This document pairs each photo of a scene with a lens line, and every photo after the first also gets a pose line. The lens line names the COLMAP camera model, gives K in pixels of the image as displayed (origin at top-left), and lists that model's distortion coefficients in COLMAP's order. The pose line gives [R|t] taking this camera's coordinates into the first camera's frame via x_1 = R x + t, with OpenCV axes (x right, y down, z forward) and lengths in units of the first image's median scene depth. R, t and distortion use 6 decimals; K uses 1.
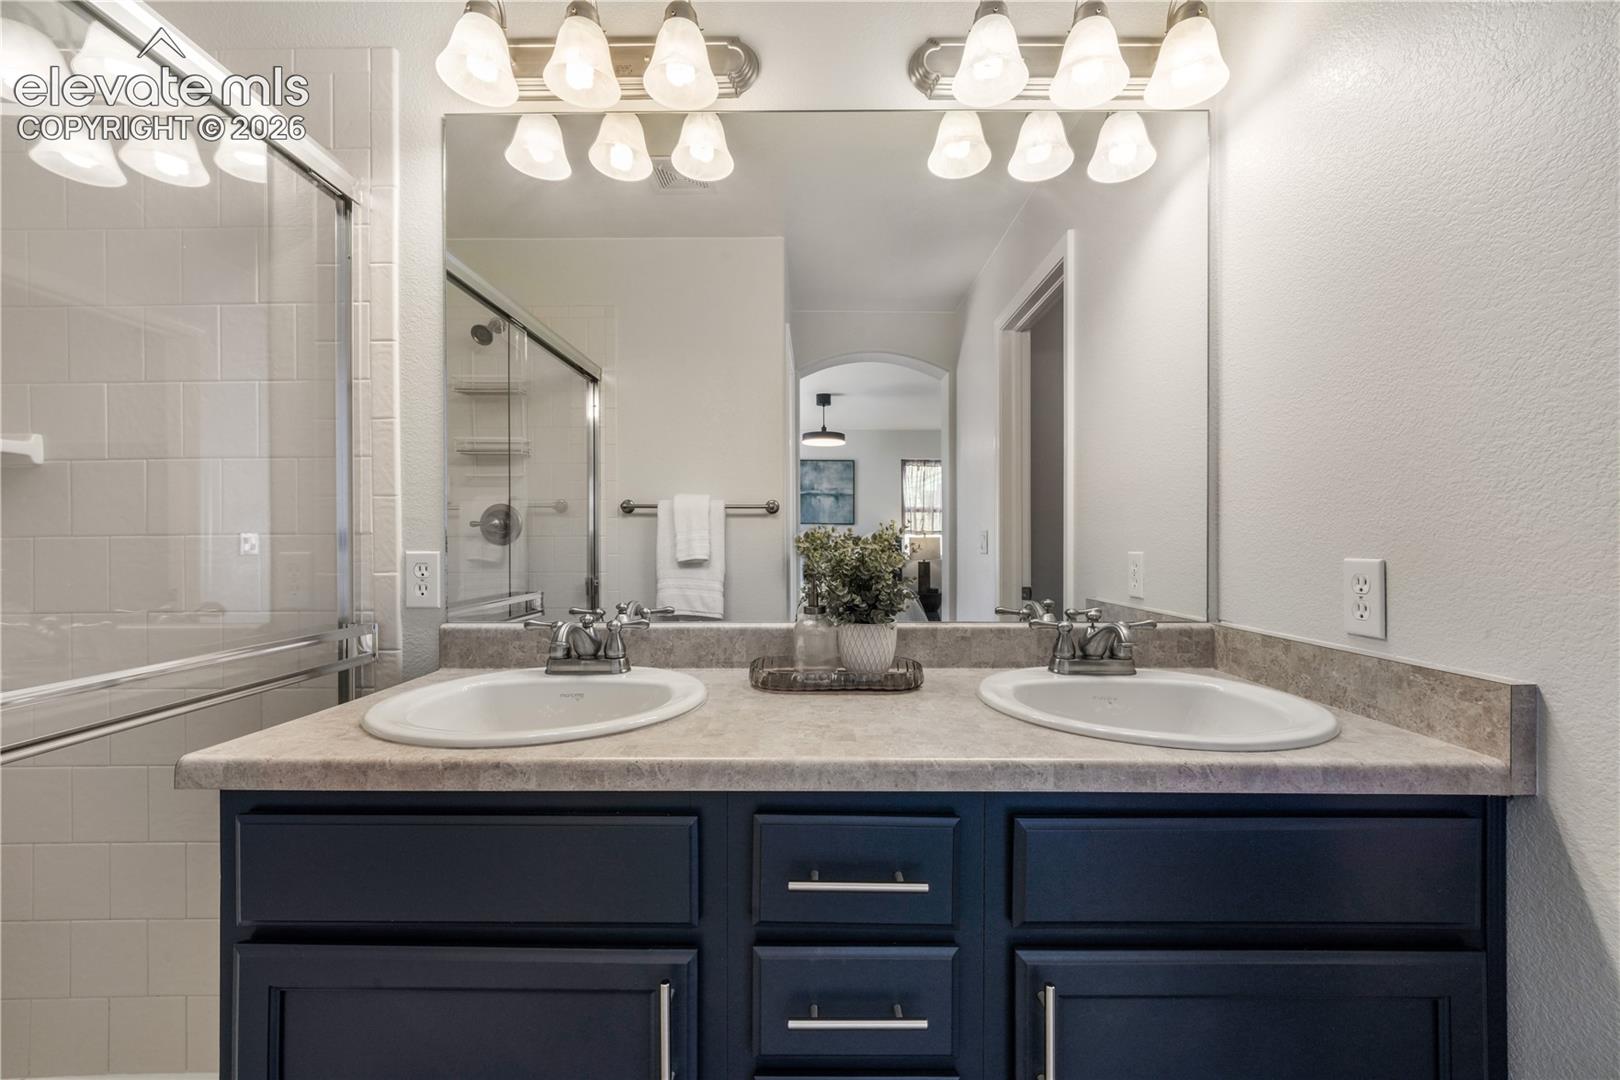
lens RADIAL K [[653.5, 0, 805.5], [0, 653.5, 541.5], [0, 0, 1]] dist [-0.001075, 0.000370]
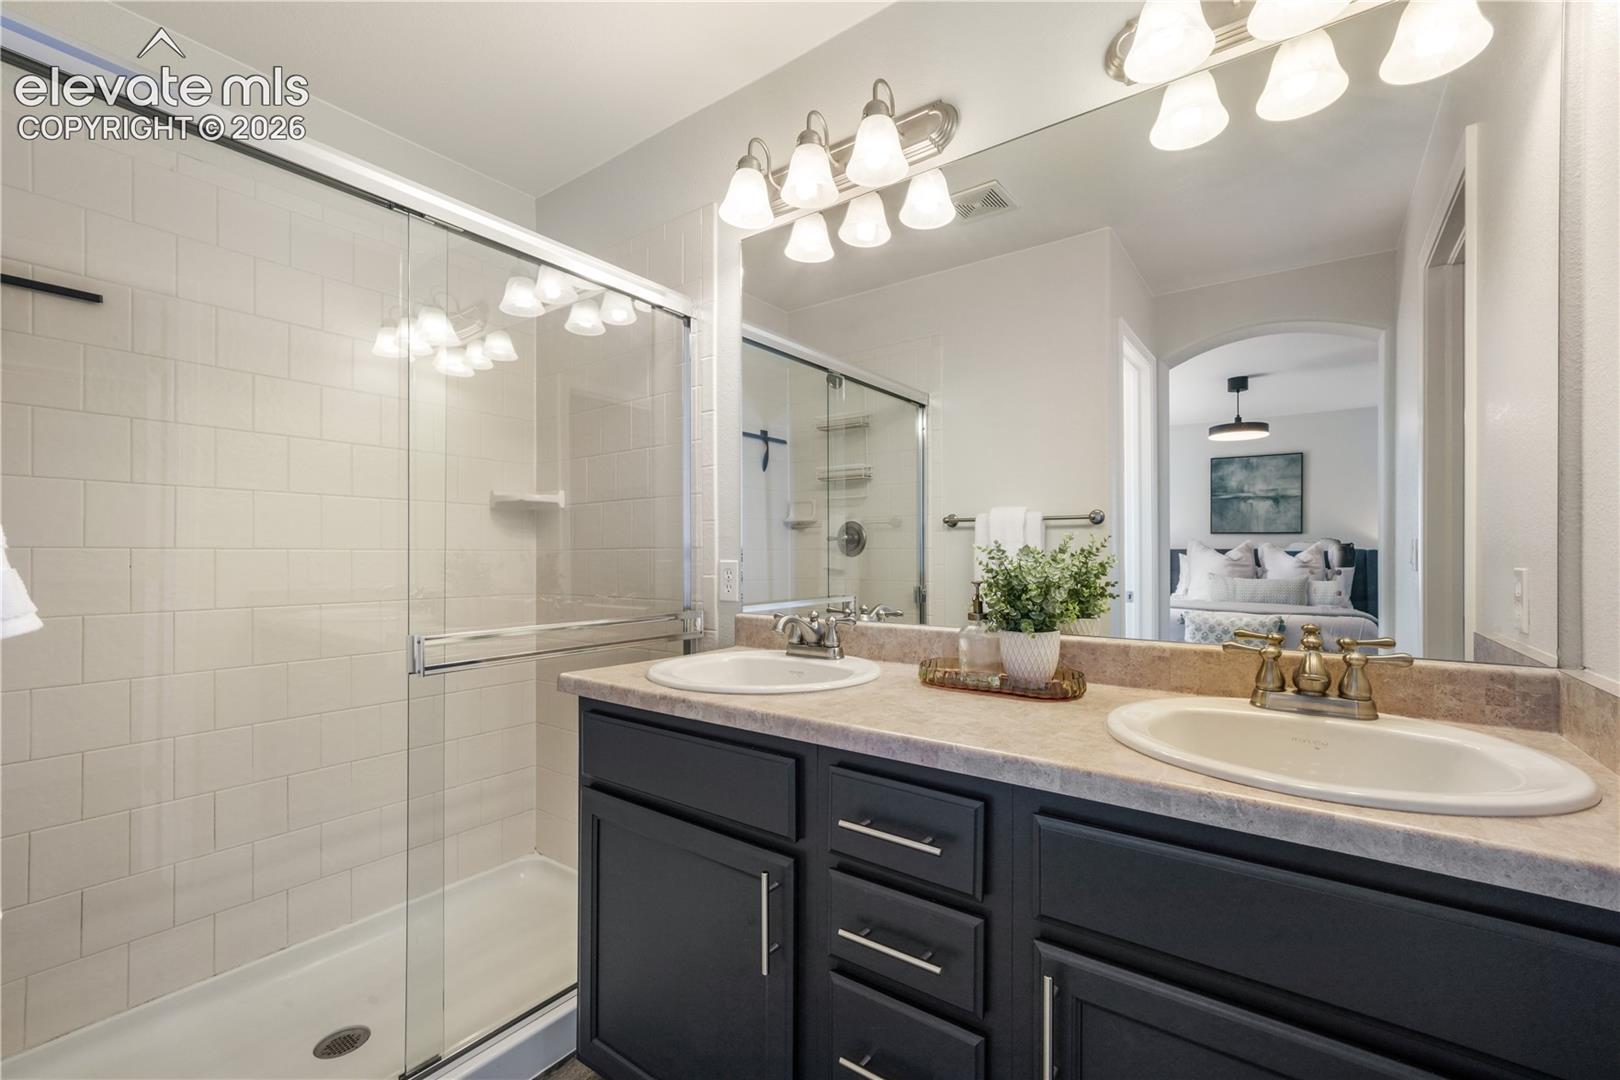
lens RADIAL K [[676.5, 0, 814.2], [0, 676.5, 551.7], [0, 0, 1]] dist [-0.000957, 0.000895]
pose [[0.813003, -0.001373, -0.582259, 0.425686], [-0.001421, 0.999990, -0.004342, 0.003080], [0.582258, 0.004357, 0.812992, -0.061371]]
